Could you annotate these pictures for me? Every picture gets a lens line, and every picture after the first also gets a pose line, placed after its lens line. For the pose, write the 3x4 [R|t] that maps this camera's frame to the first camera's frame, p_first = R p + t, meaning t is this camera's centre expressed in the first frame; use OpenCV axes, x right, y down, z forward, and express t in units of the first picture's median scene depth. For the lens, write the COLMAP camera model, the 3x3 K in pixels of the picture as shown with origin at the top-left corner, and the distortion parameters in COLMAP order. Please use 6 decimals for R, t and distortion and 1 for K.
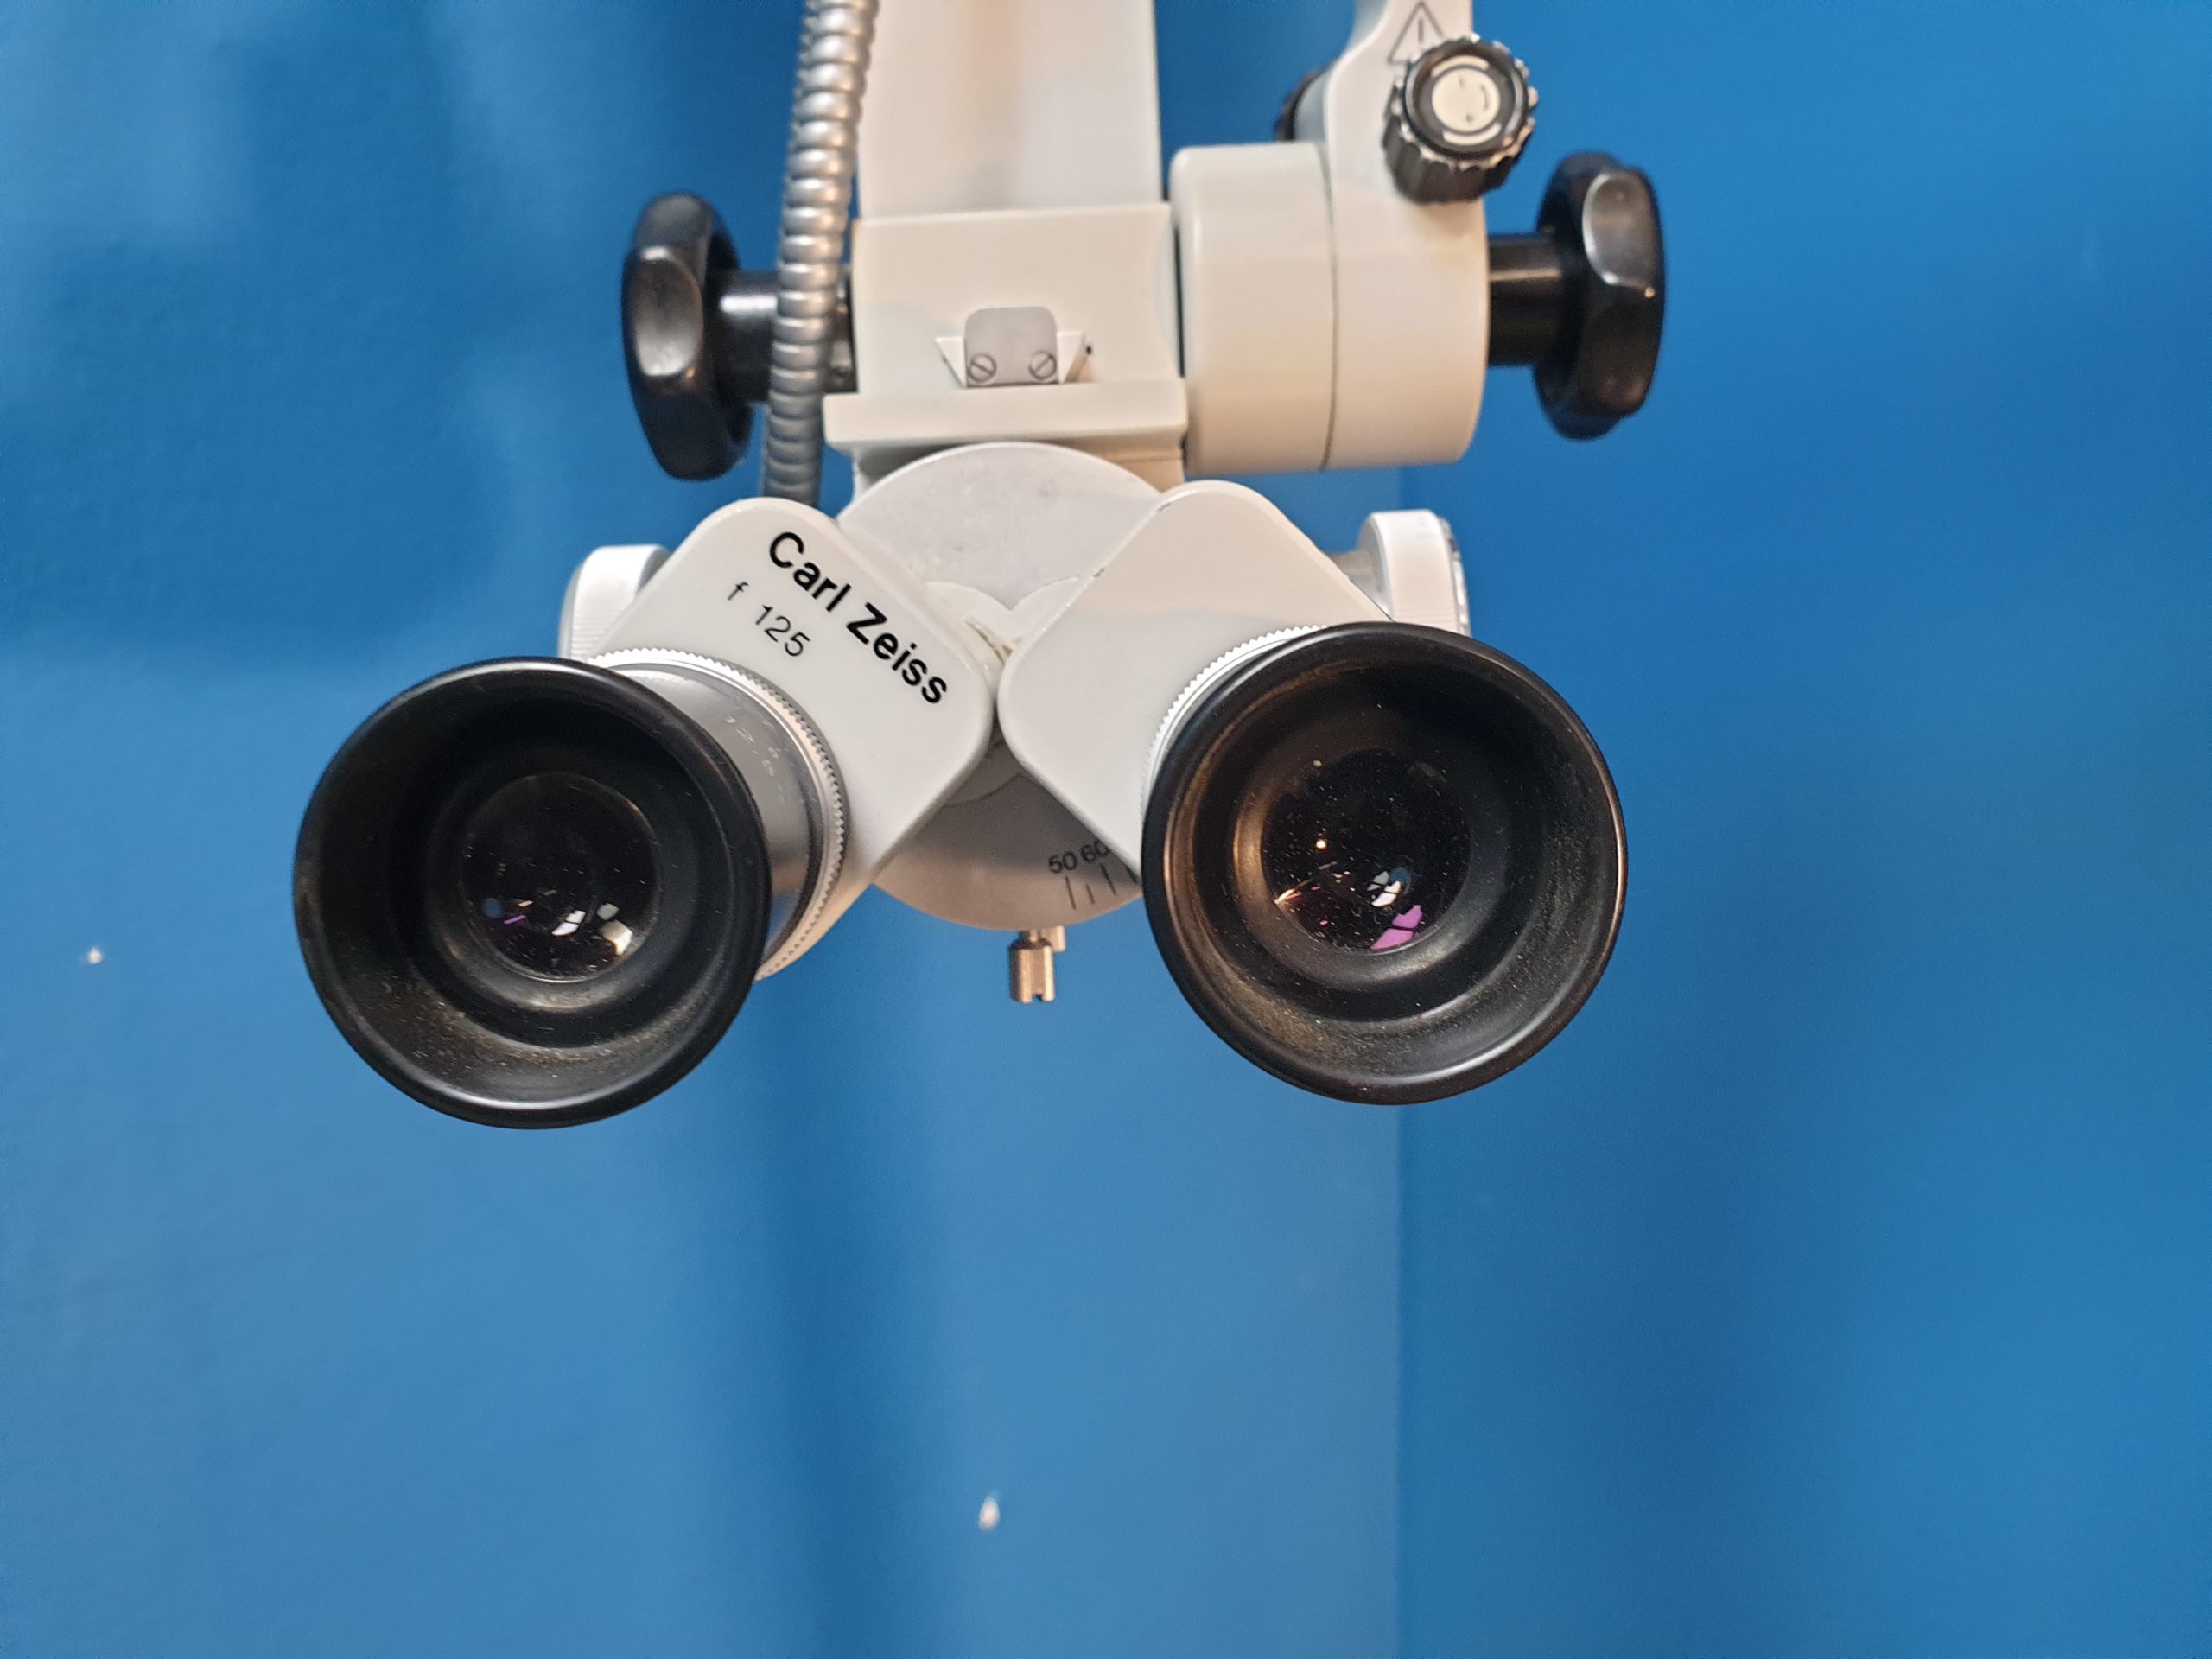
lens RADIAL K [[1737.1, 0, 1021.7], [0, 1737.1, 836.0], [0, 0, 1]] dist [-0.002665, 0.000525]
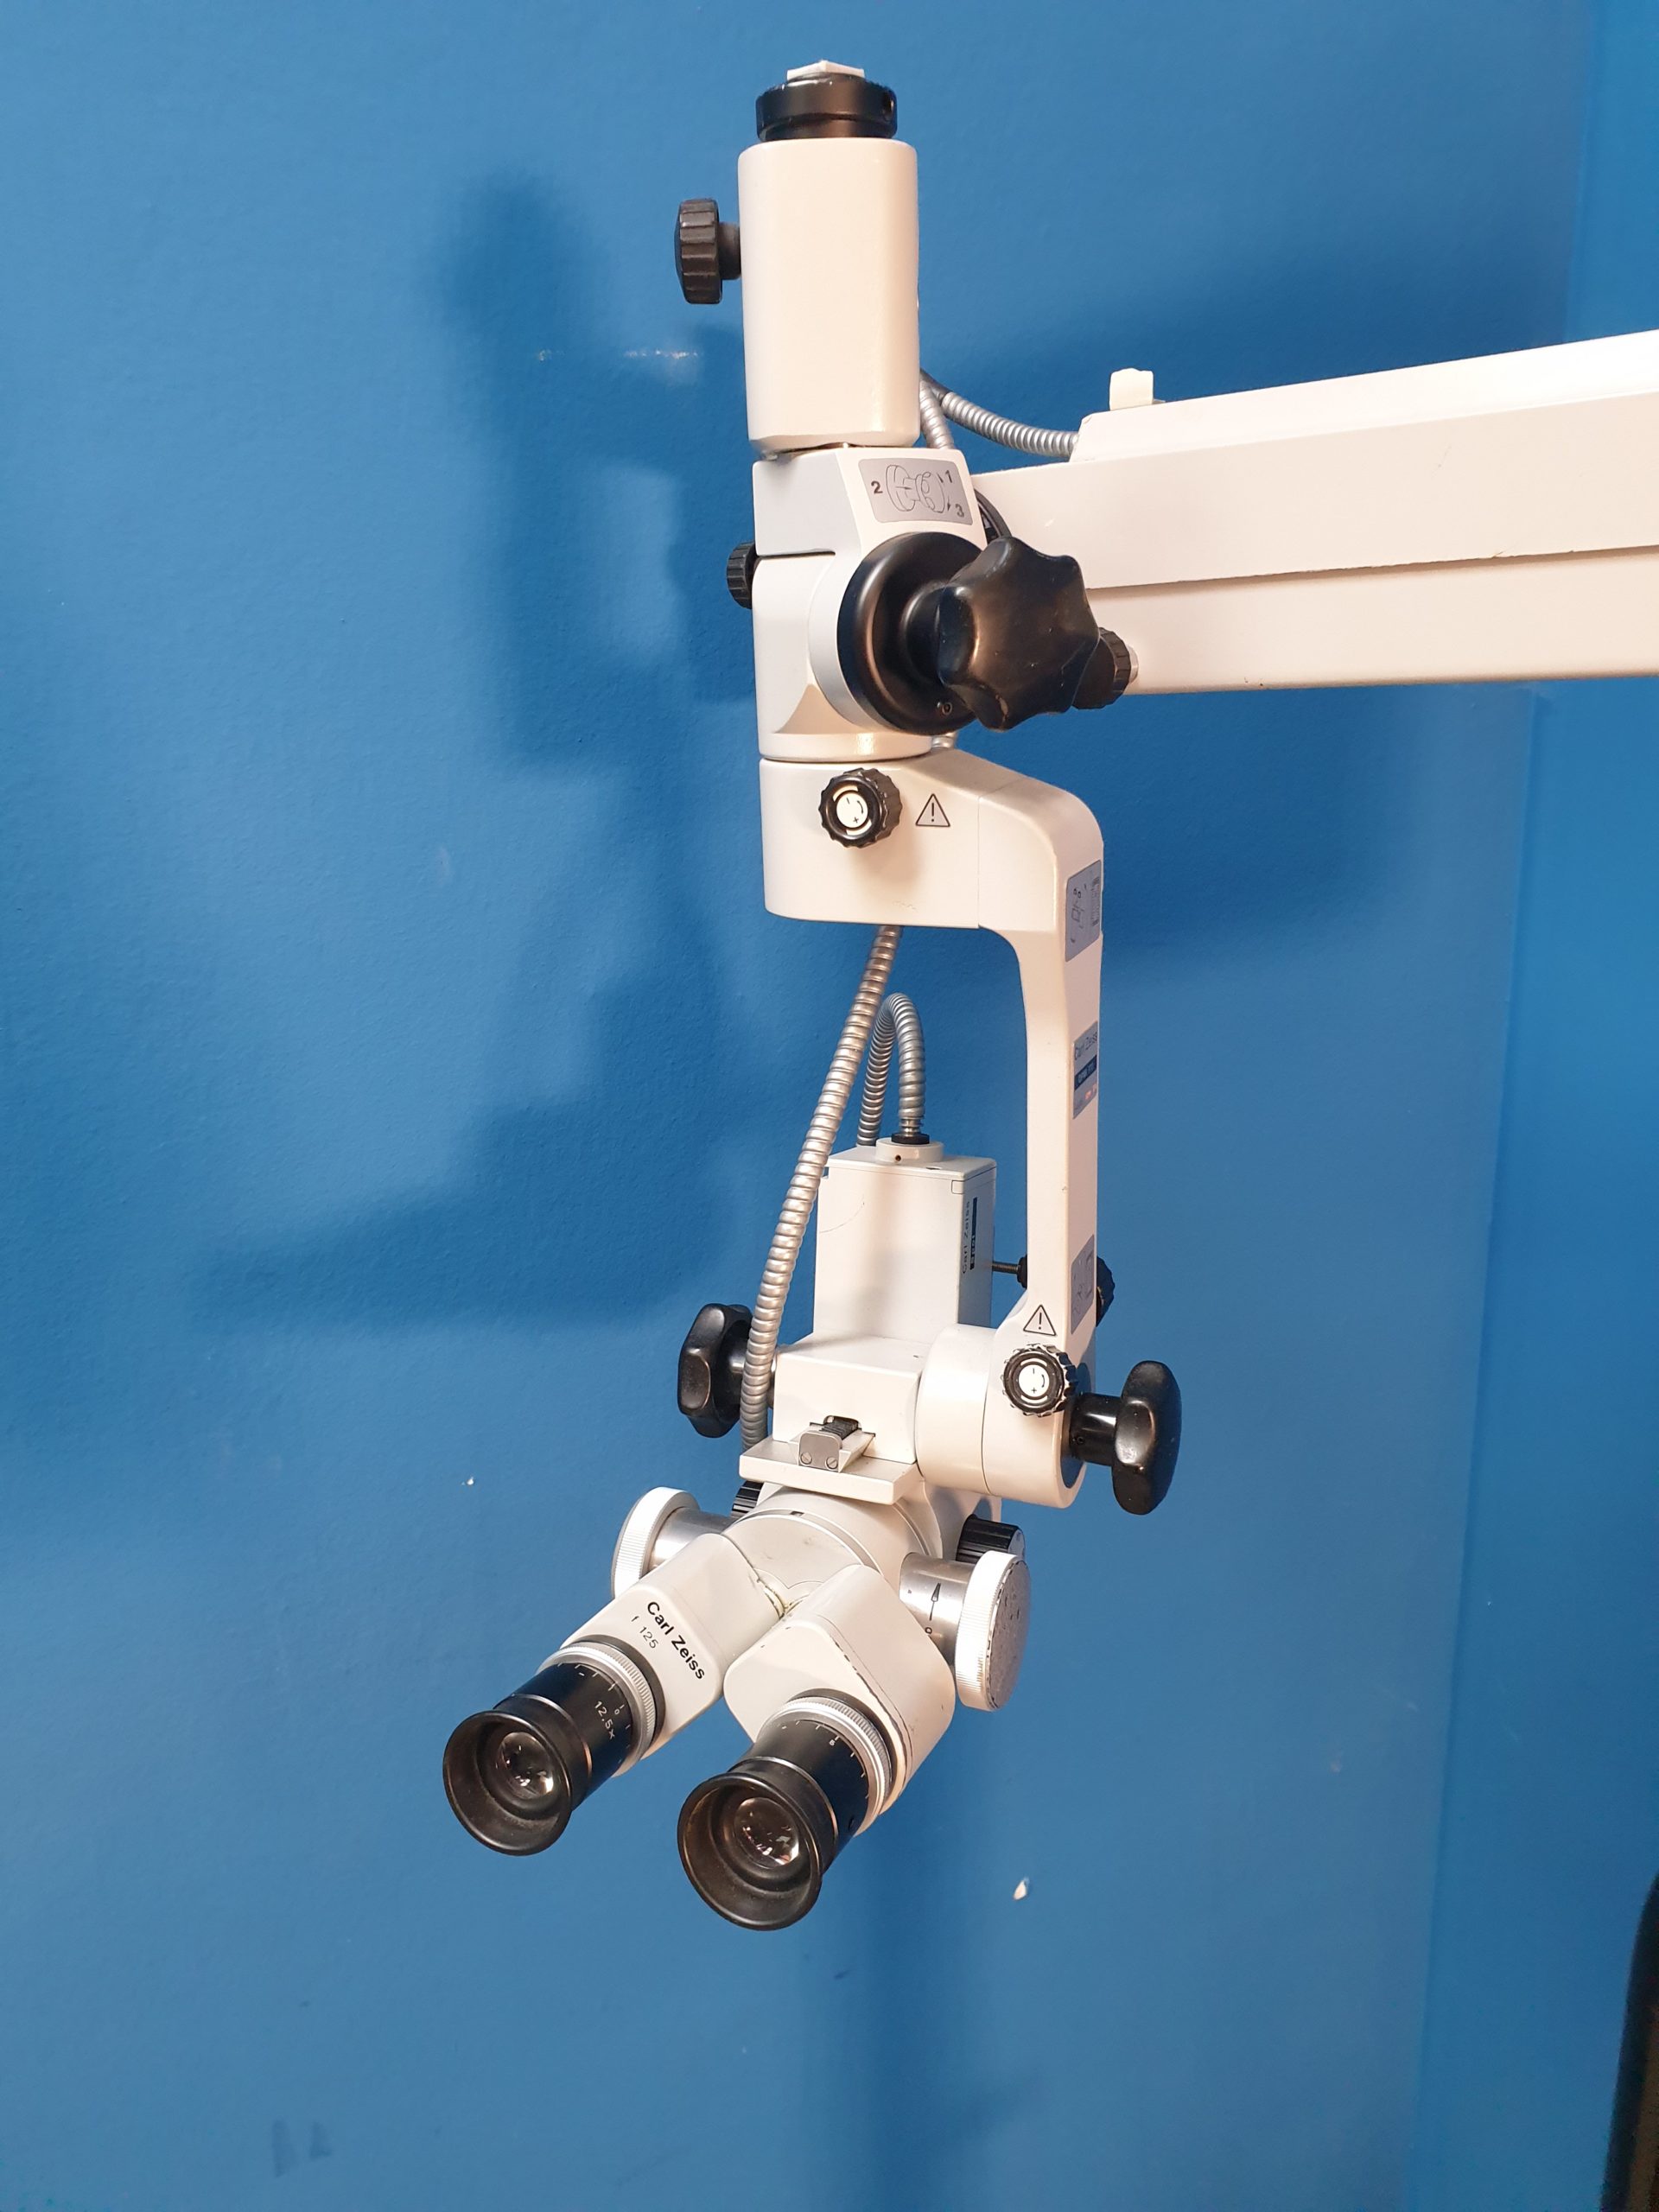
lens RADIAL K [[1674.6, 0, 840.8], [0, 1674.6, 1053.8], [0, 0, 1]] dist [-0.003442, 0.041934]
pose [[0.935813, 0.120716, -0.331183, 0.661011], [-0.126552, 0.991952, 0.003974, -0.795492], [0.328998, 0.038193, 0.943558, -1.011203]]
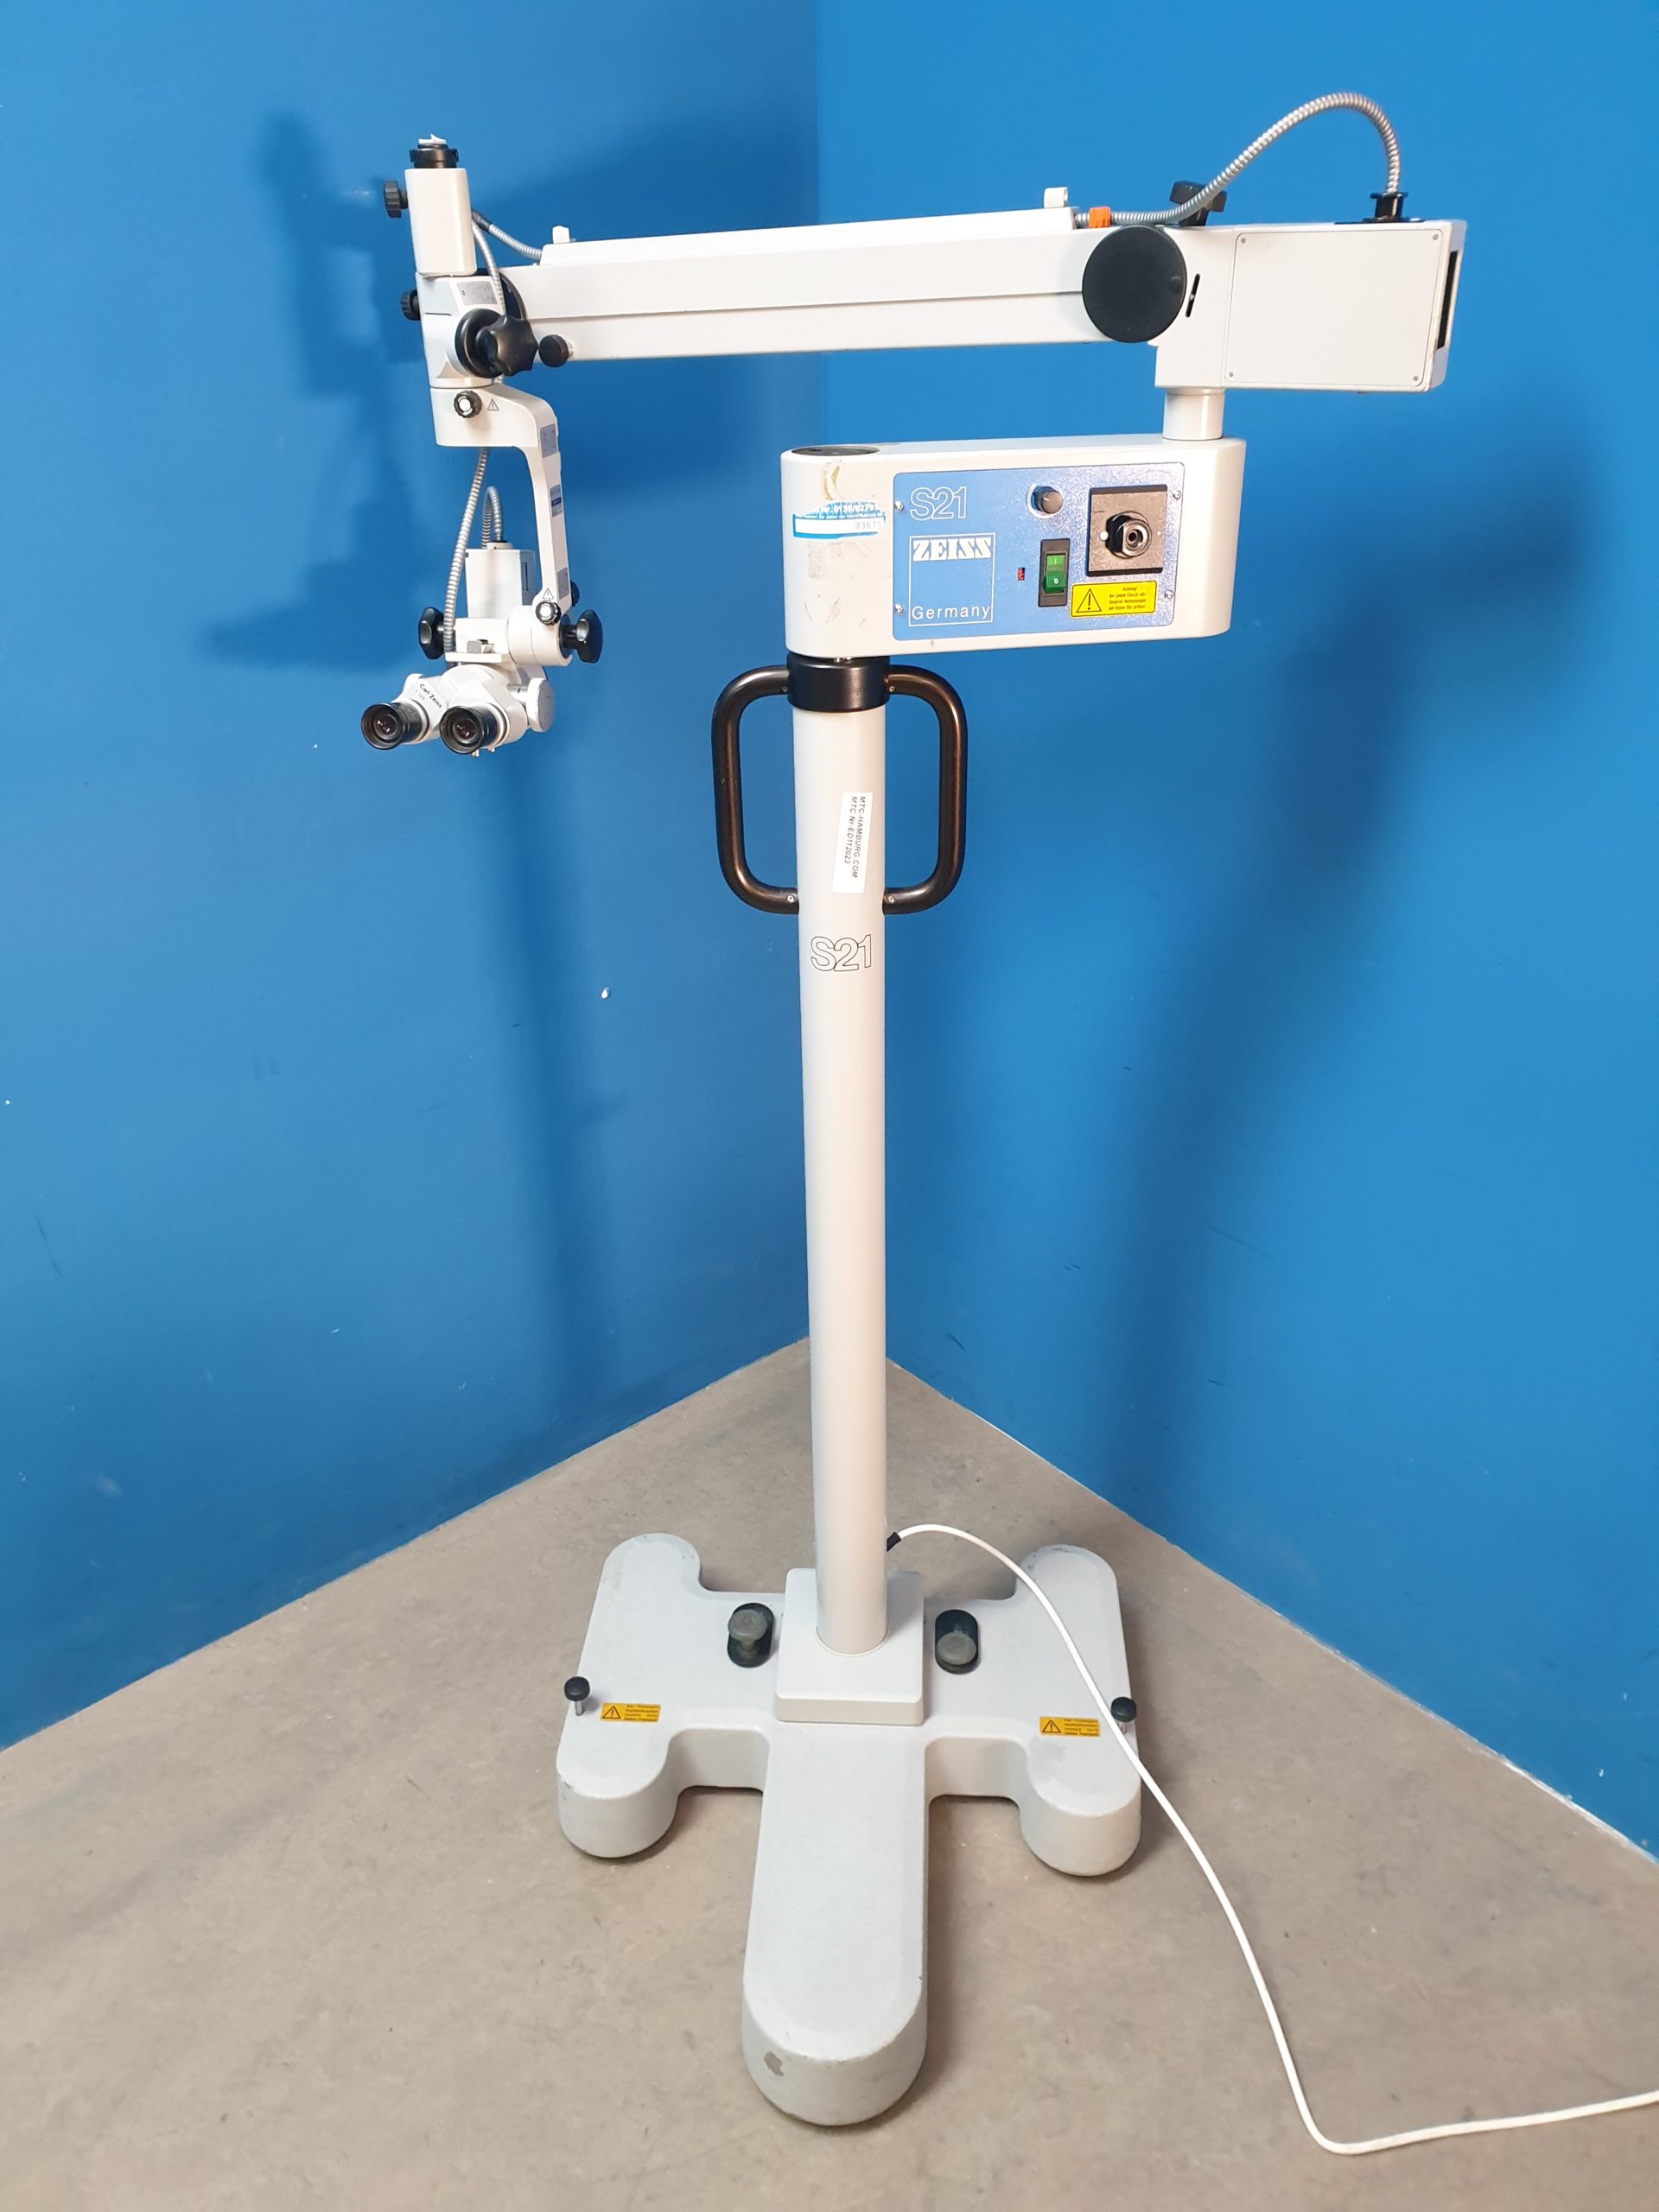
lens RADIAL K [[1674.6, 0, 840.8], [0, 1674.6, 1053.8], [0, 0, 1]] dist [-0.003442, 0.041934]
pose [[0.988698, 0.099438, -0.112199, 2.116224], [-0.079009, 0.981617, 0.173741, 0.000884], [0.127413, -0.162912, 0.978379, -4.955495]]
